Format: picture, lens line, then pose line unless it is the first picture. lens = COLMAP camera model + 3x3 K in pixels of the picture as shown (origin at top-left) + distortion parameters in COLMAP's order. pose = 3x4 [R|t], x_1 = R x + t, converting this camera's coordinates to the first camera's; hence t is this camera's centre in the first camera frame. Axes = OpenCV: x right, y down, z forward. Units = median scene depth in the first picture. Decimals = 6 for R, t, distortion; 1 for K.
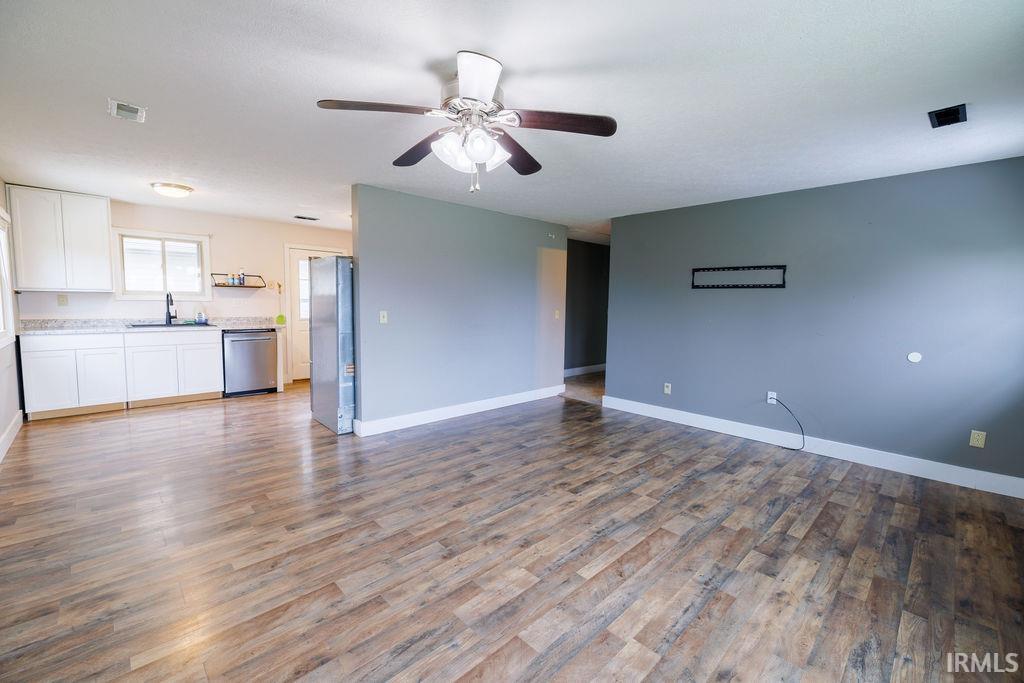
lens RADIAL K [[428.1, 0, 517.1], [0, 428.1, 336.4], [0, 0, 1]] dist [0.000027, 0.000047]
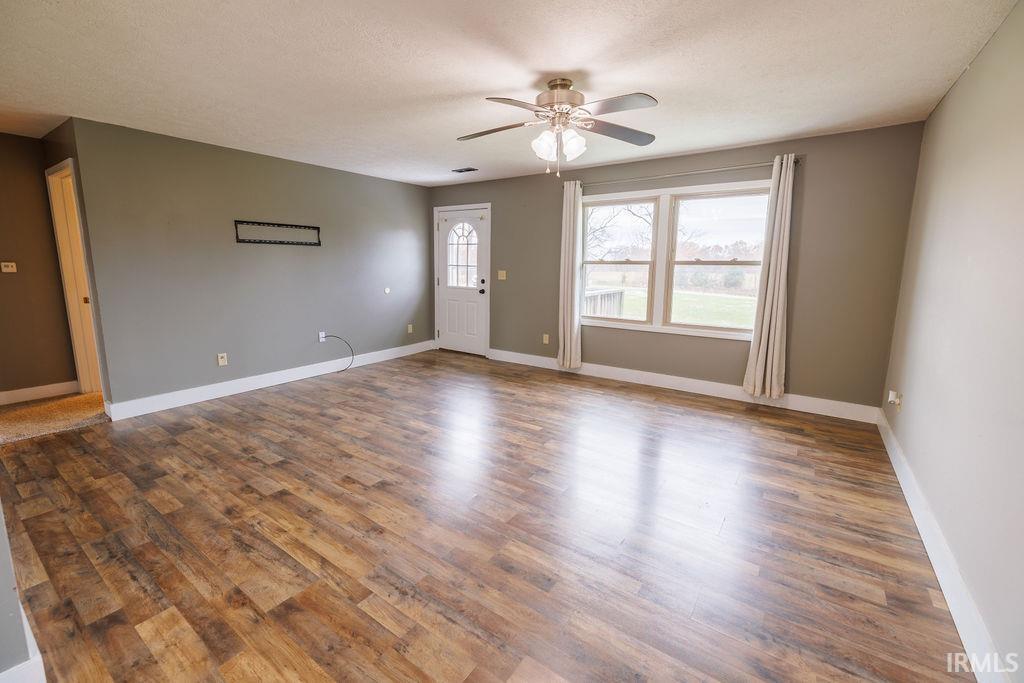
lens RADIAL K [[428.1, 0, 508.1], [0, 428.1, 330.9], [0, 0, 1]] dist [0.000027, 0.000047]
pose [[-0.181420, -0.173603, 0.967961, -0.713753], [0.070981, 0.979416, 0.188962, -0.070096], [-0.980841, 0.102988, -0.165363, 0.714881]]
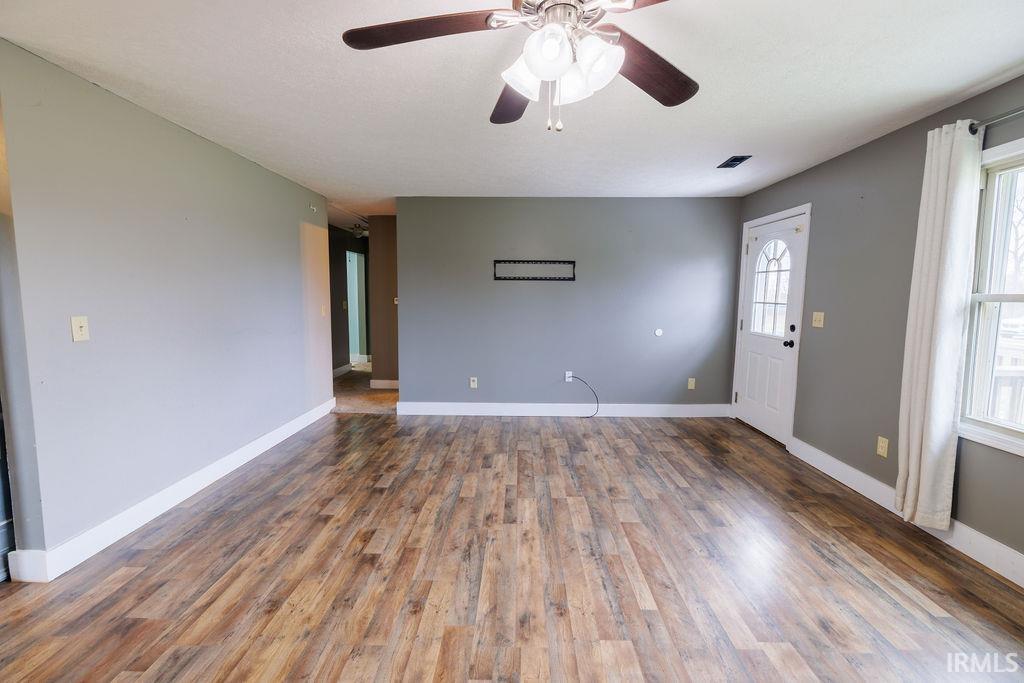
lens RADIAL K [[428.1, 0, 516.3], [0, 428.1, 338.6], [0, 0, 1]] dist [0.000027, 0.000047]
pose [[0.705716, -0.082967, 0.703621, -0.321144], [0.063586, 0.996529, 0.053730, -0.030477], [-0.705636, 0.006822, 0.708542, 0.298274]]
